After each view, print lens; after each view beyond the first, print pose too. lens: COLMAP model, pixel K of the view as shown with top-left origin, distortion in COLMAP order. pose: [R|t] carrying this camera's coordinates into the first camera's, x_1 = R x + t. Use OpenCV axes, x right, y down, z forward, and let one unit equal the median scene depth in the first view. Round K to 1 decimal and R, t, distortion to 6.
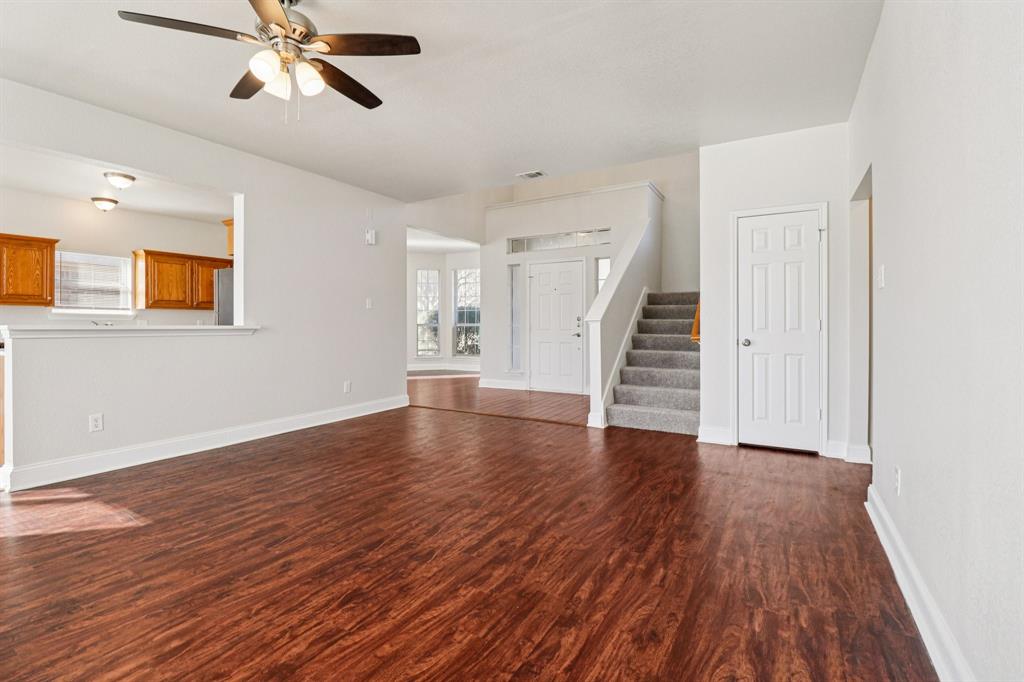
lens RADIAL K [[477.1, 0, 511.3], [0, 477.1, 322.4], [0, 0, 1]] dist [-0.002092, -0.012928]
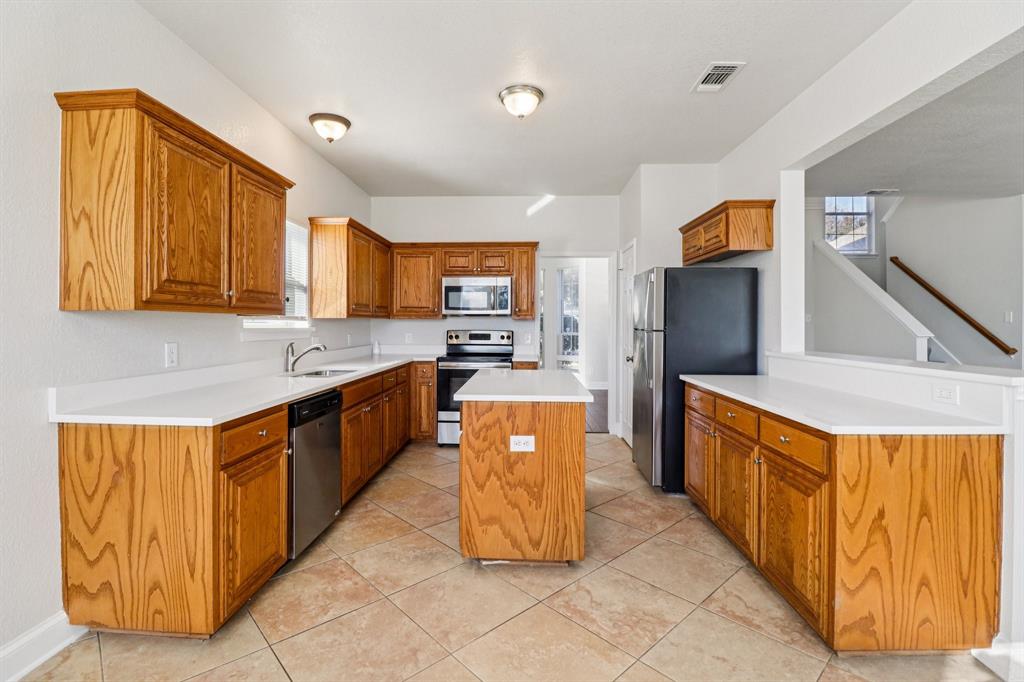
lens RADIAL K [[477.1, 0, 511.3], [0, 477.1, 322.4], [0, 0, 1]] dist [-0.002092, -0.012928]
pose [[0.882264, 0.001074, 0.470754, -0.856207], [-0.003761, 0.999982, 0.004766, -0.026071], [-0.470740, -0.005975, 0.882252, 0.385681]]
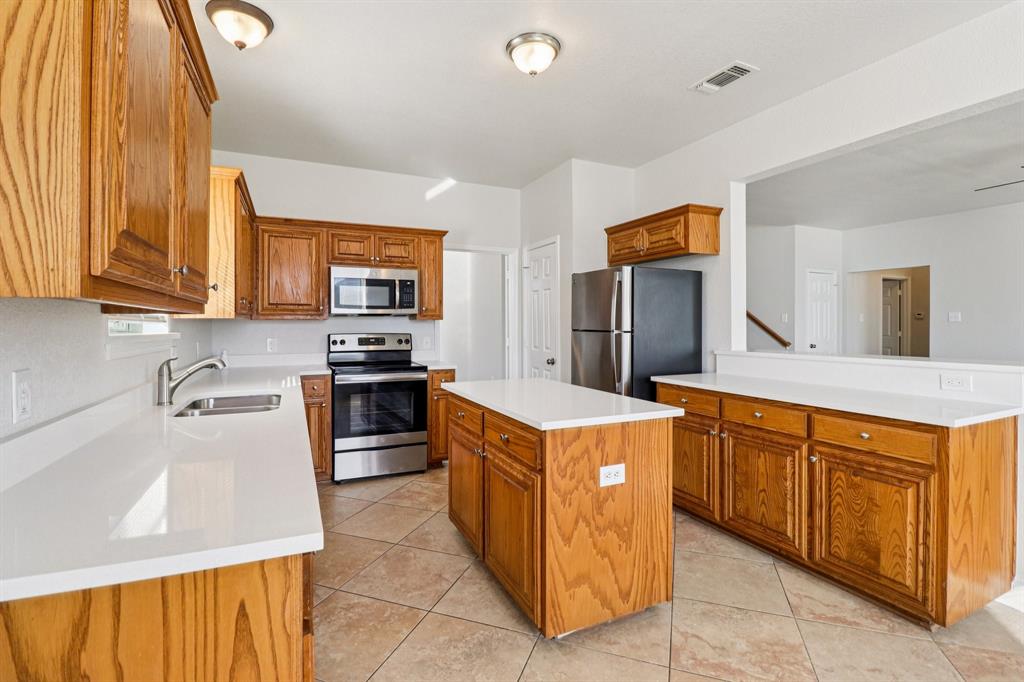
lens RADIAL K [[477.1, 0, 511.3], [0, 477.1, 322.4], [0, 0, 1]] dist [-0.002092, -0.012928]
pose [[0.574837, -0.001197, 0.818267, -0.949240], [-0.001883, 0.999994, 0.002785, -0.026118], [-0.818266, -0.003142, 0.574831, 0.580015]]
